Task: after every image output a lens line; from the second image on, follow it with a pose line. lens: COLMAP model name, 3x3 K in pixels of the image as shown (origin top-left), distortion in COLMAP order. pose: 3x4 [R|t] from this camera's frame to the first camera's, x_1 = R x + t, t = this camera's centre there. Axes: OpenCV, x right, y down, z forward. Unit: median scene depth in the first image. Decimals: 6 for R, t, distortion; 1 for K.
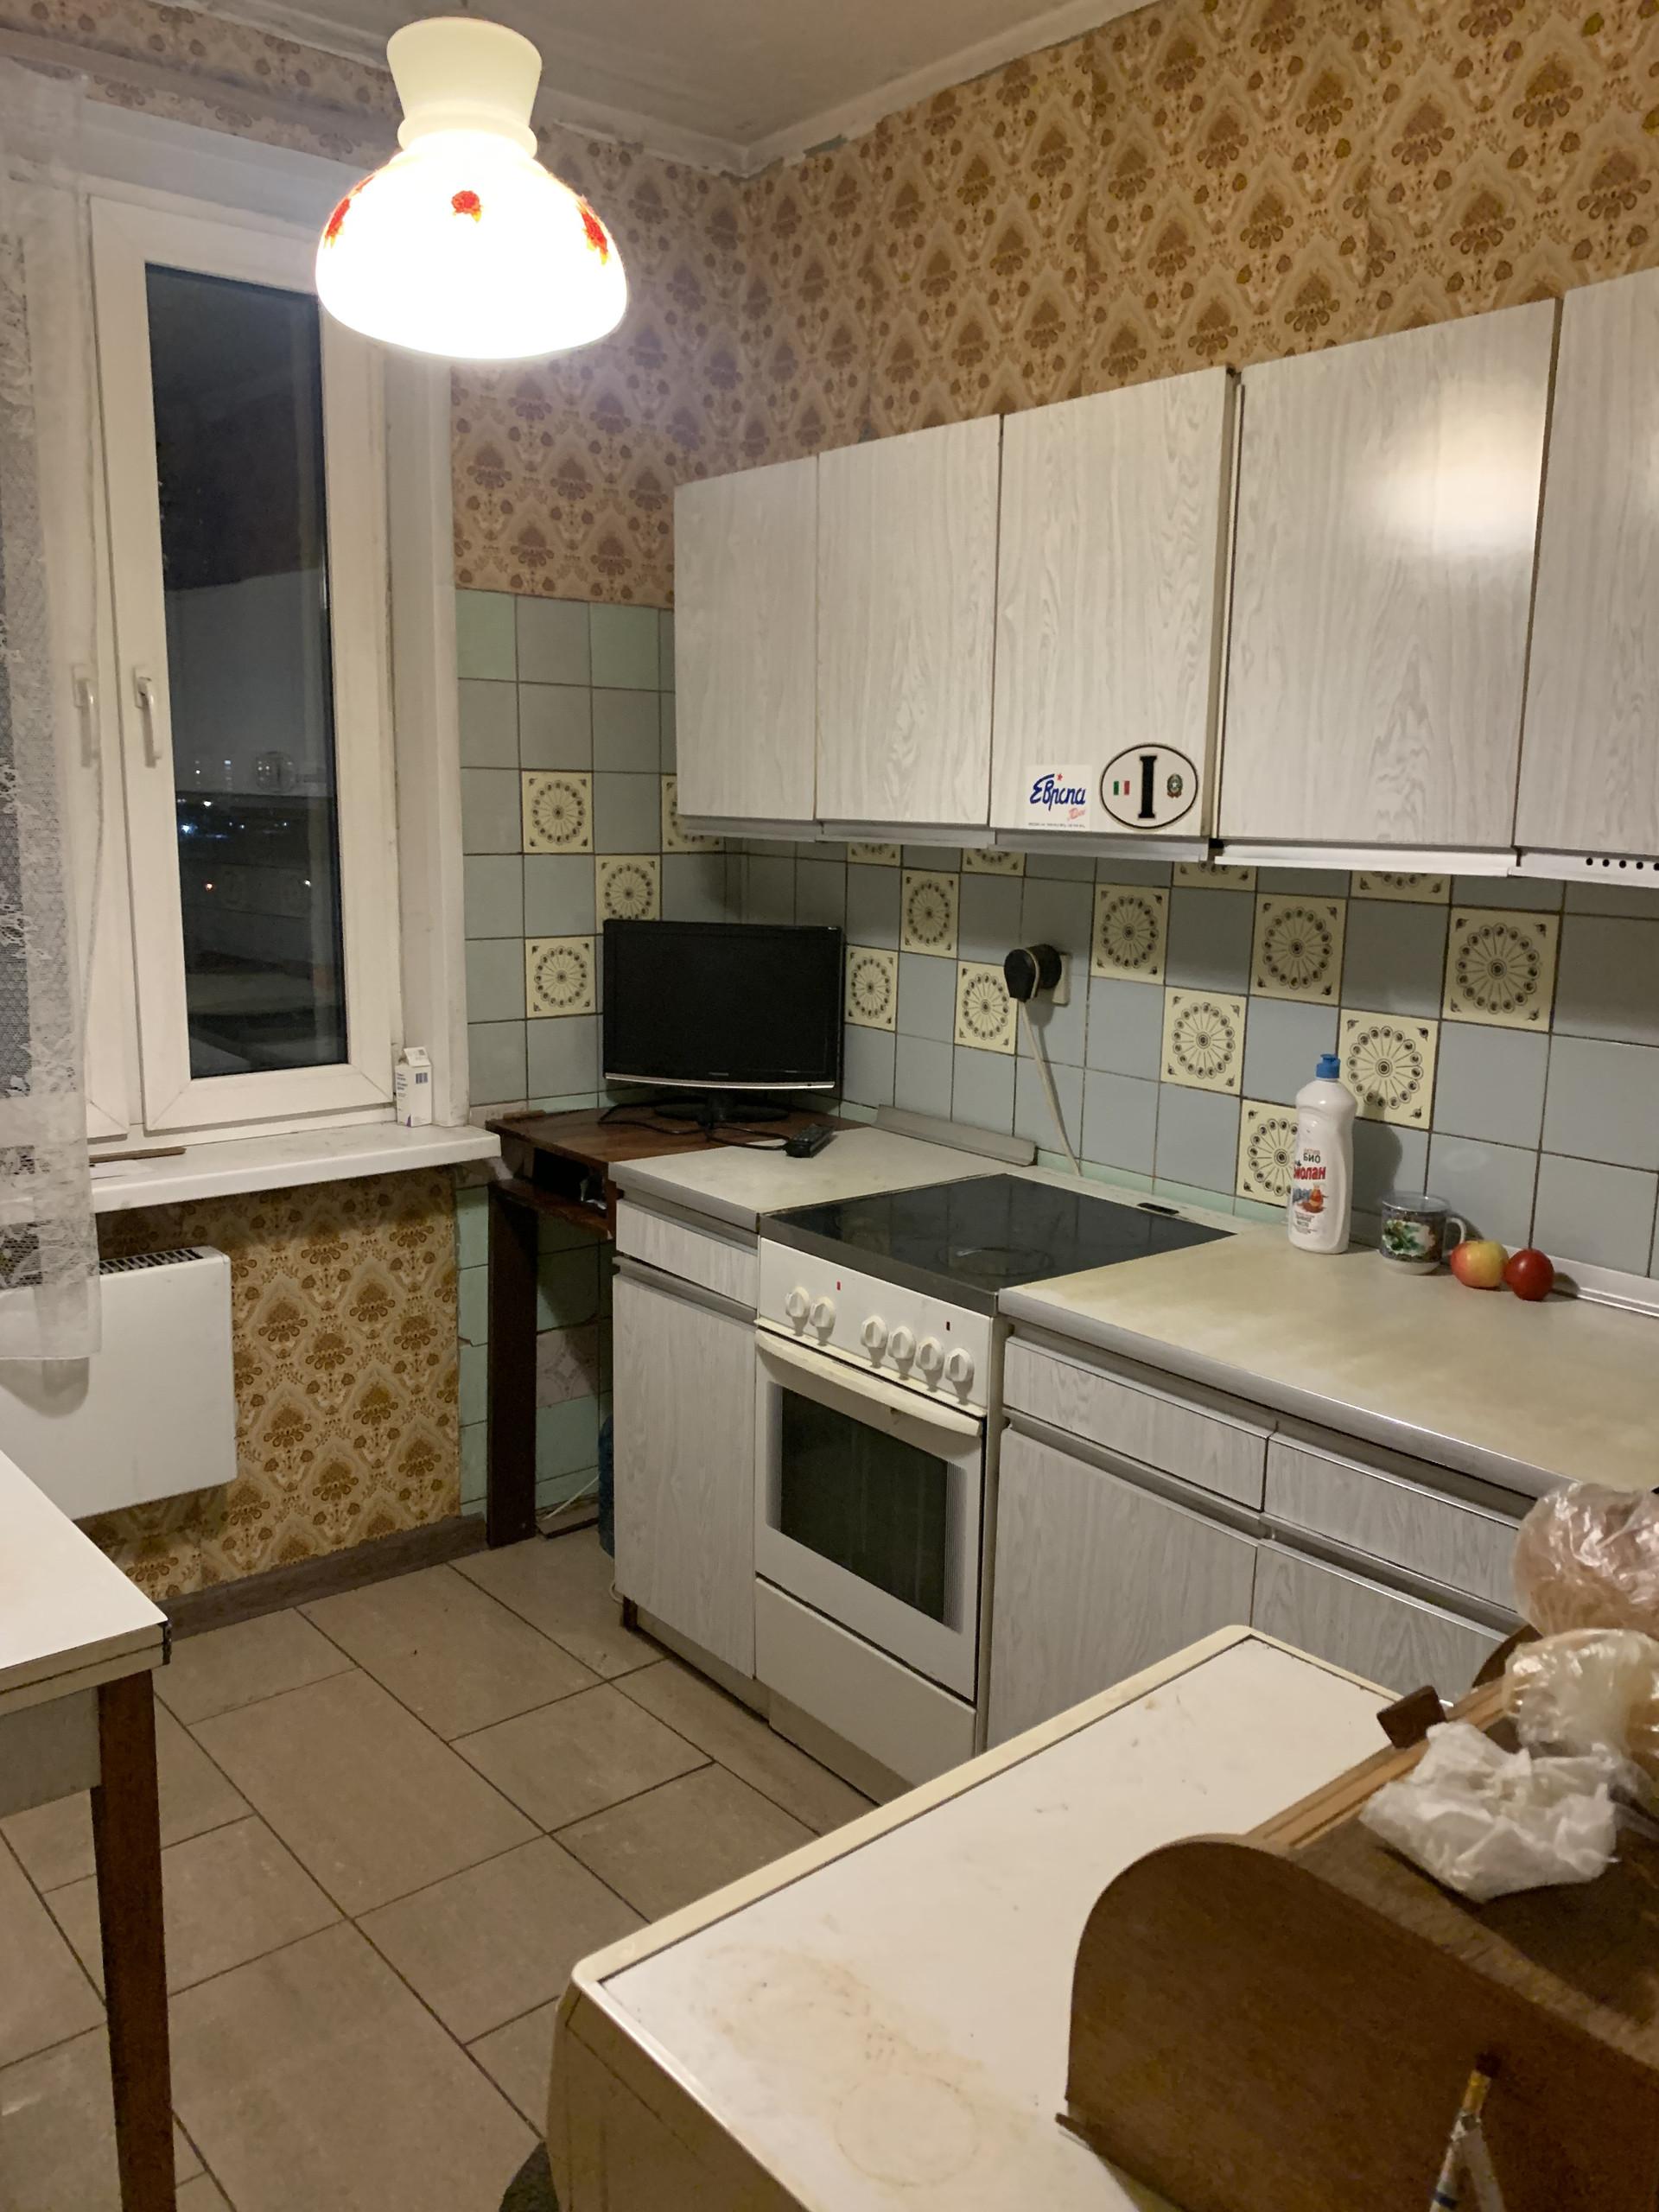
lens RADIAL K [[1691.9, 0, 827.7], [0, 1691.9, 1111.4], [0, 0, 1]] dist [0.003262, -0.008186]
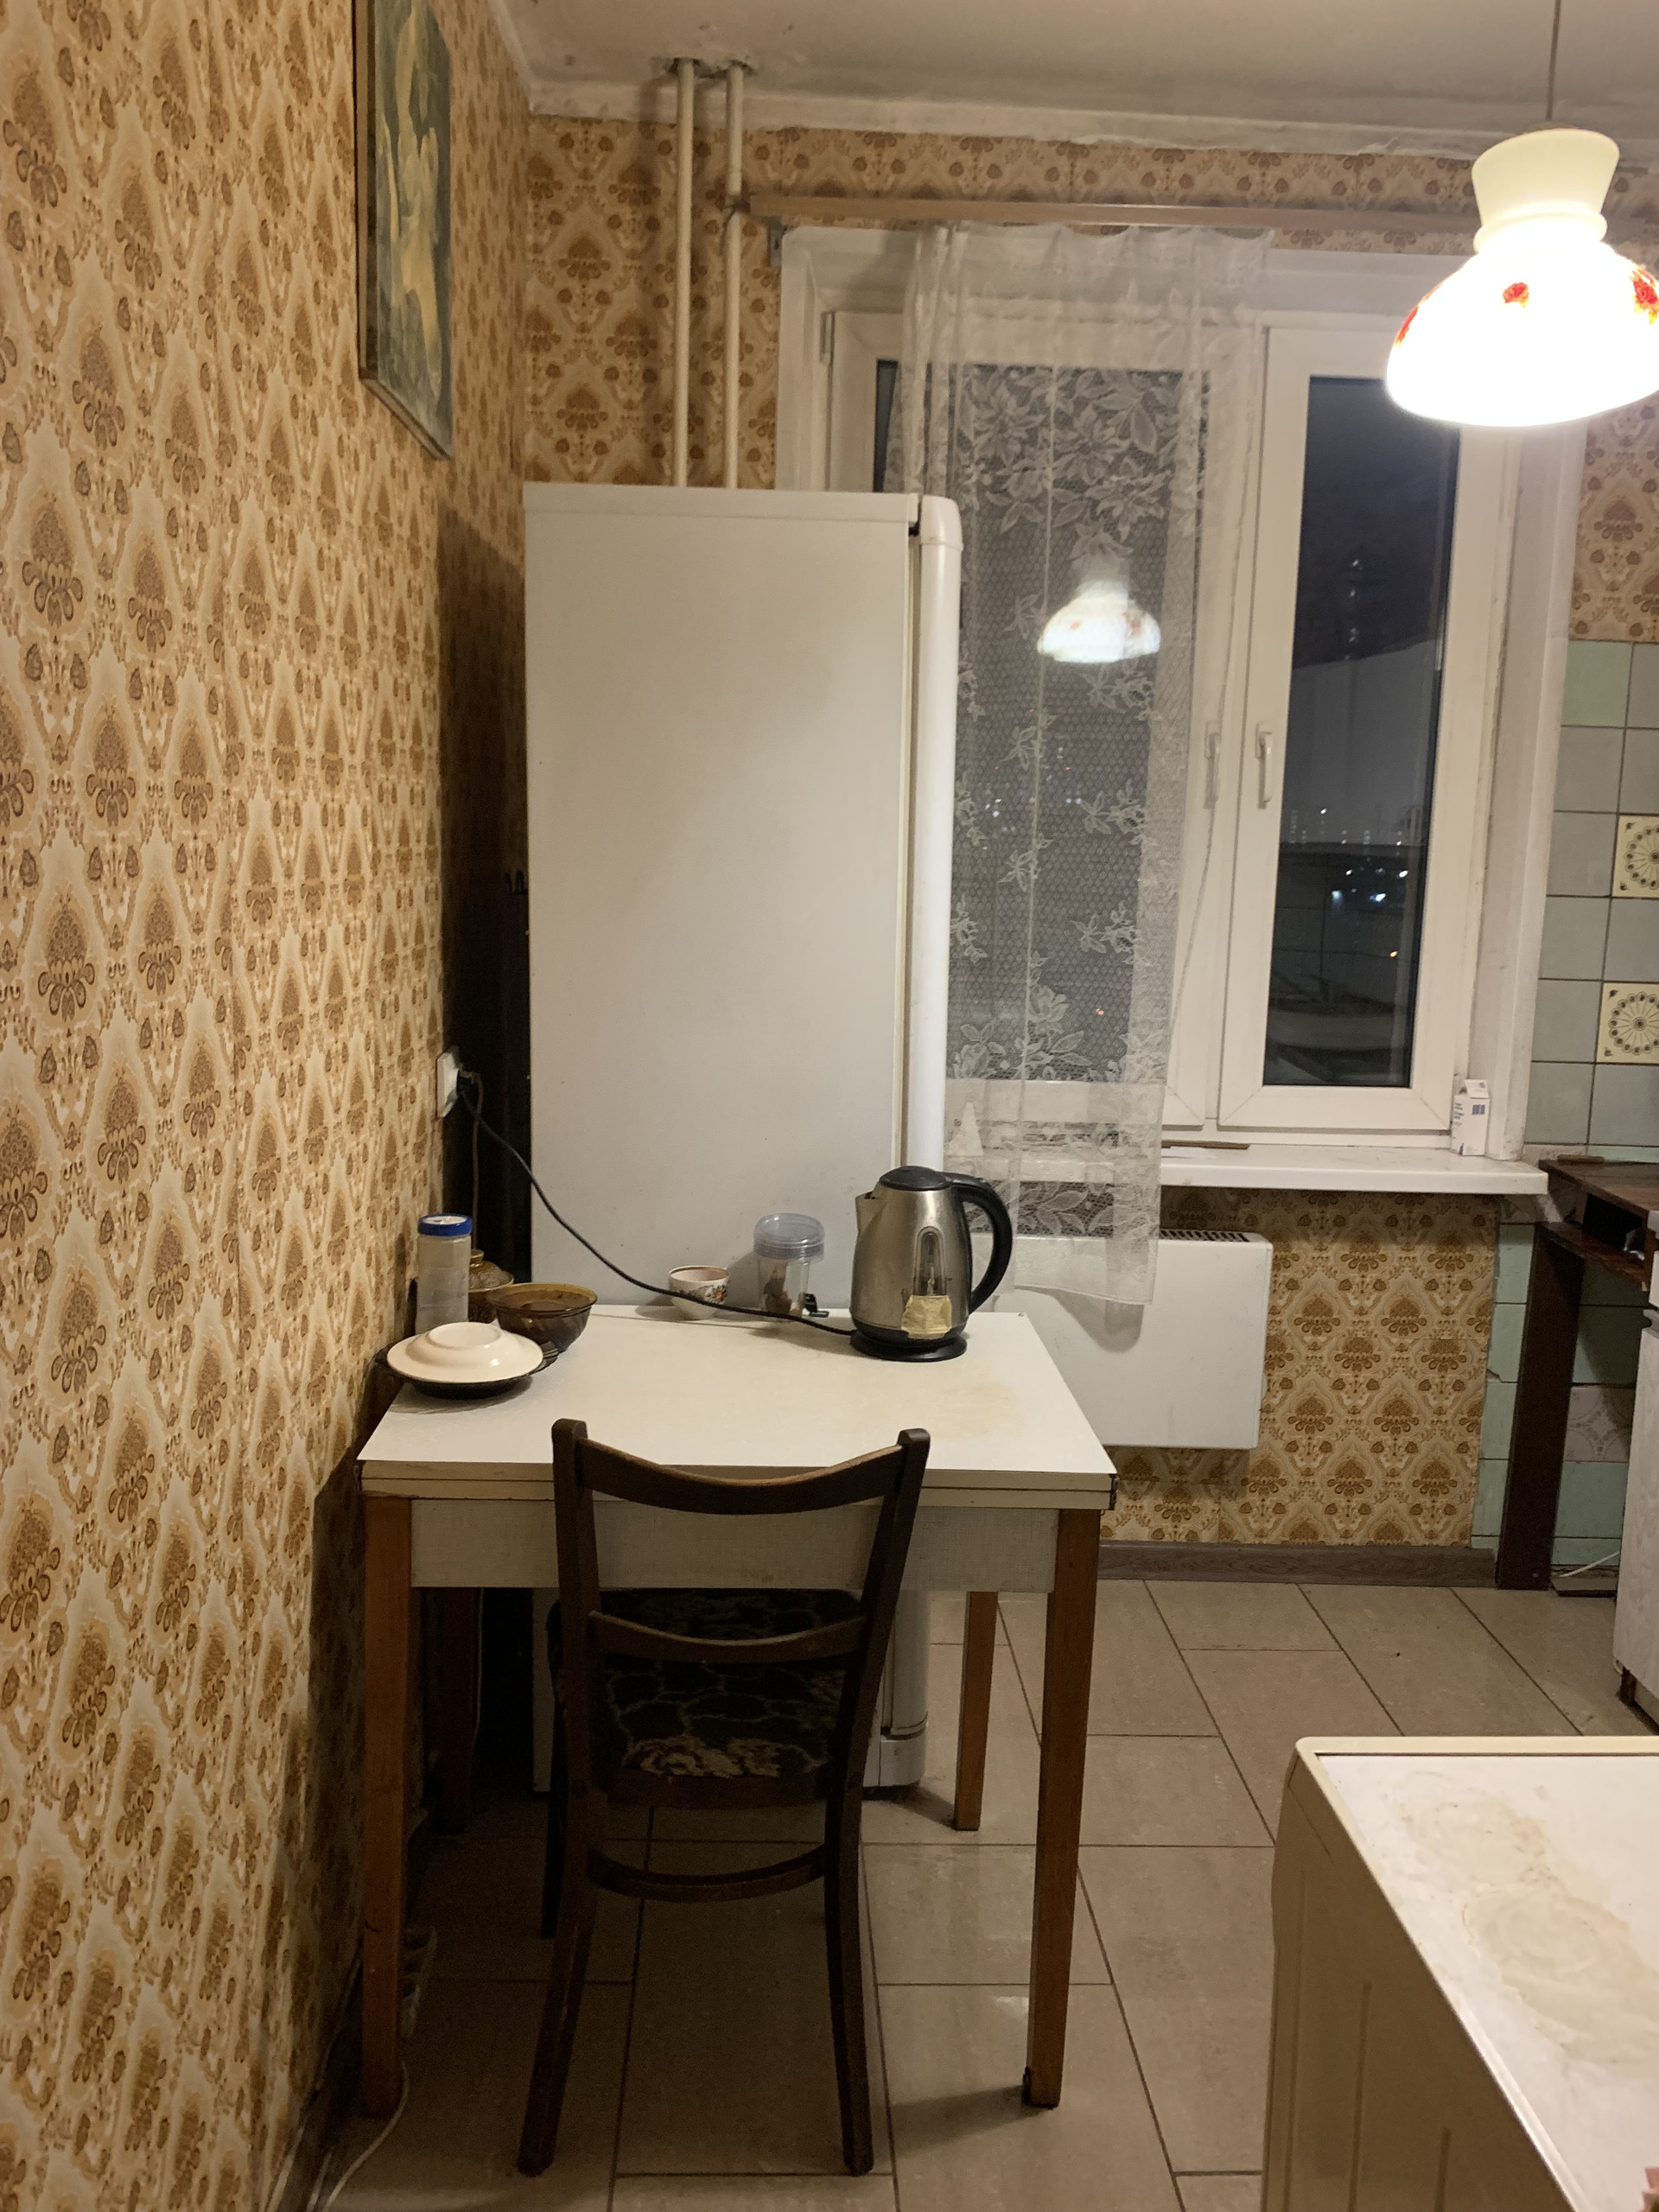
lens RADIAL K [[1676.7, 0, 833.0], [0, 1676.7, 1093.5], [0, 0, 1]] dist [-0.008469, -0.007918]
pose [[0.785612, 0.100504, -0.610502, 0.075501], [-0.130017, 0.991503, -0.004083, 0.026320], [0.604905, 0.082583, 0.792004, -0.052746]]
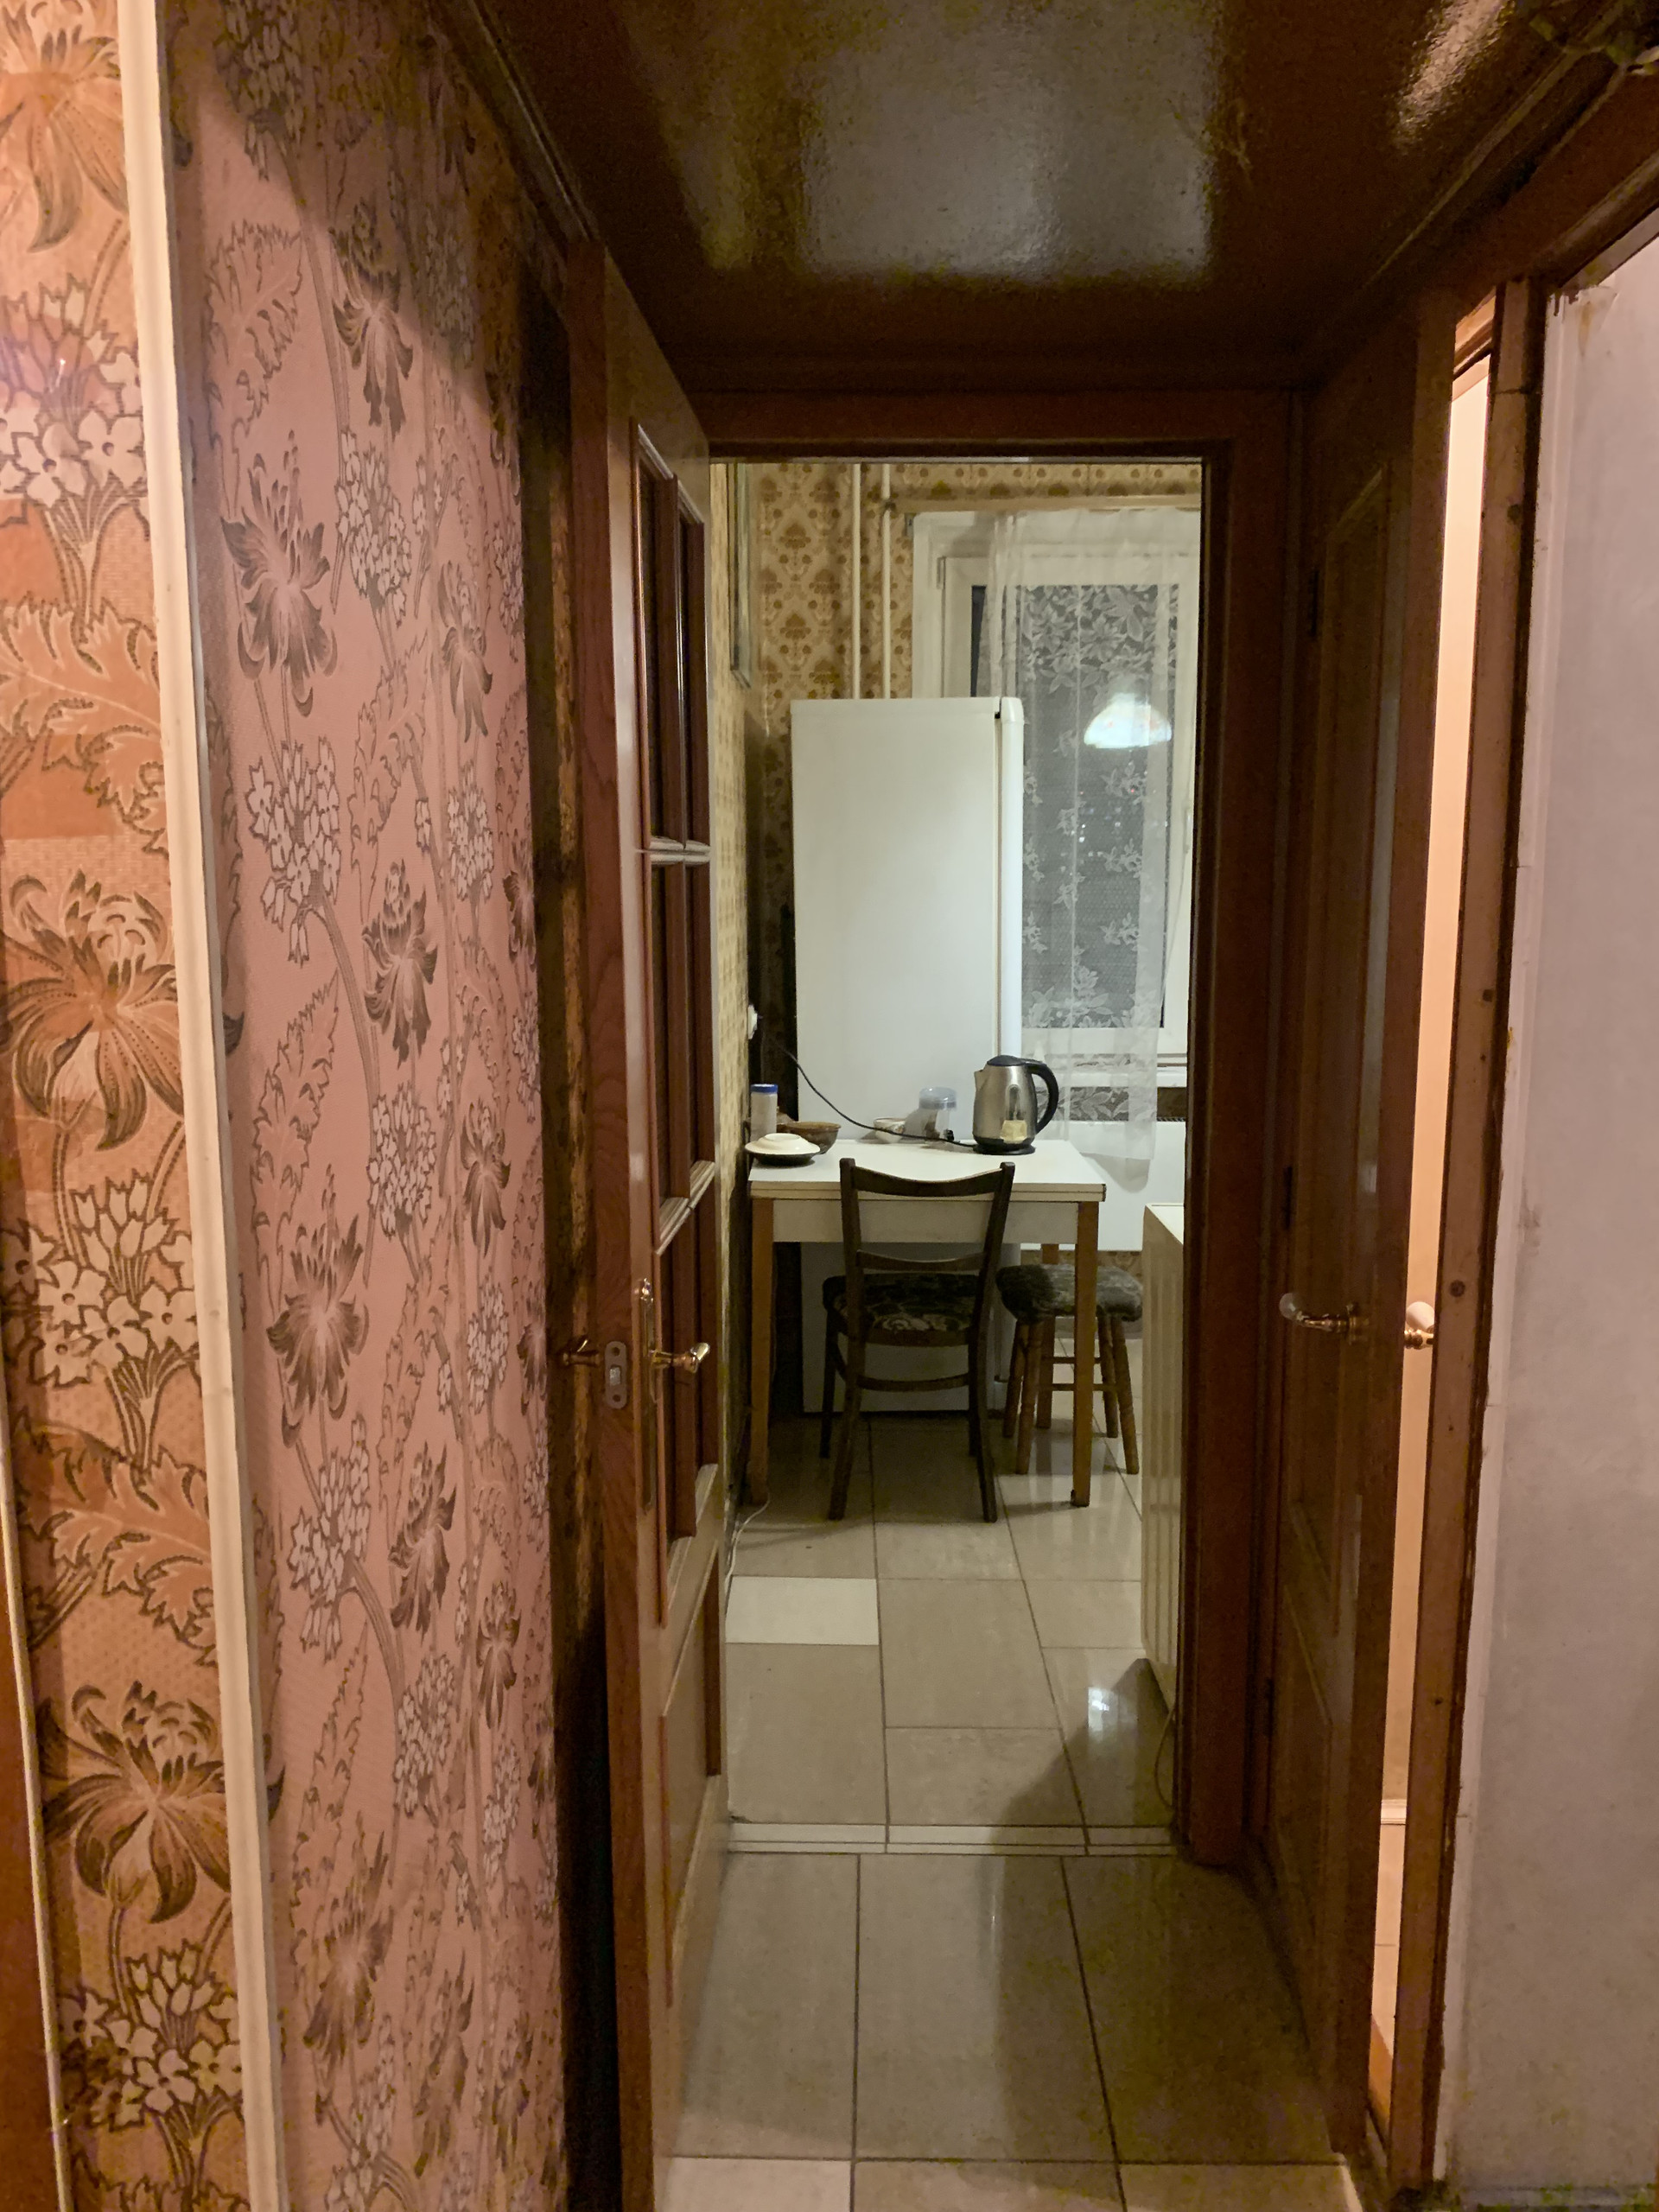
lens RADIAL K [[1636.2, 0, 828.5], [0, 1636.2, 1103.8], [0, 0, 1]] dist [0.059178, -0.001545]
pose [[0.750445, 0.078195, -0.656291, 0.413917], [-0.108019, 0.994136, -0.005068, 0.106572], [0.652046, 0.074695, 0.754491, -0.523642]]
